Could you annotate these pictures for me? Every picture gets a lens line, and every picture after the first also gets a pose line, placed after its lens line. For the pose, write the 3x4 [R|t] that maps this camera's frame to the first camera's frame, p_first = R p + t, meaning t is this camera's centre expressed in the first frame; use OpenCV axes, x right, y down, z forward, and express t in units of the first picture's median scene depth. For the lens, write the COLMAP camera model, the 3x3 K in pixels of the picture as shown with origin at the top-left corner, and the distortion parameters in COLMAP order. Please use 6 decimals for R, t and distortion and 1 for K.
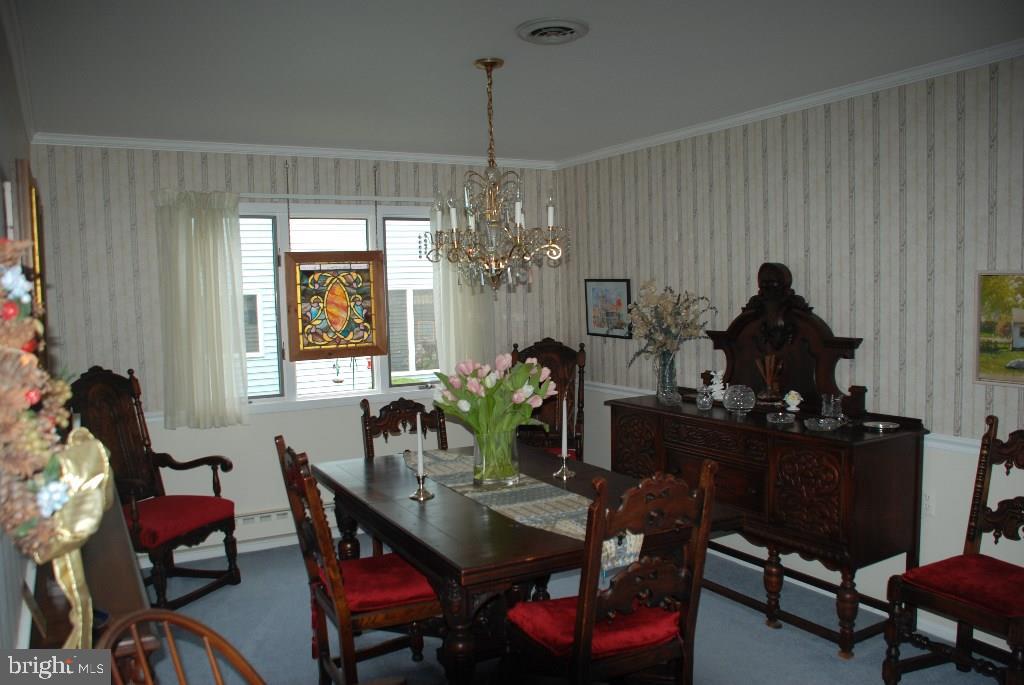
lens RADIAL K [[825.3, 0, 512.8], [0, 825.3, 344.1], [0, 0, 1]] dist [-0.077282, 0.014161]
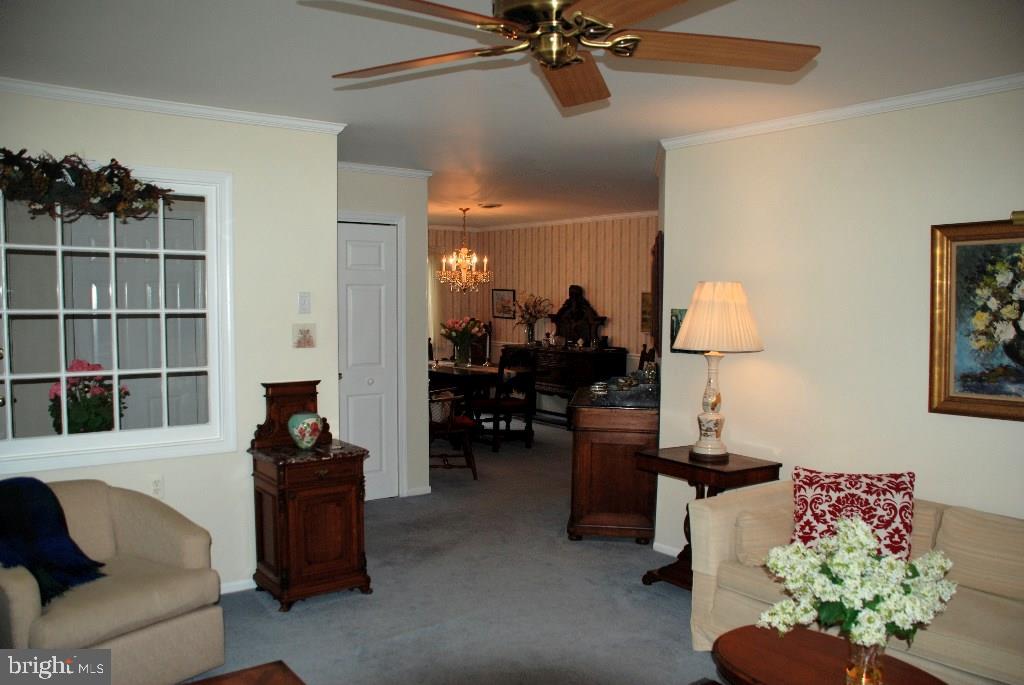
lens RADIAL K [[825.3, 0, 512.4], [0, 825.3, 341.7], [0, 0, 1]] dist [-0.077282, 0.014161]
pose [[0.989925, 0.028661, 0.138660, -0.169878], [-0.026708, 0.999516, -0.015930, 0.096525], [-0.139049, 0.012066, 0.990212, -1.208576]]
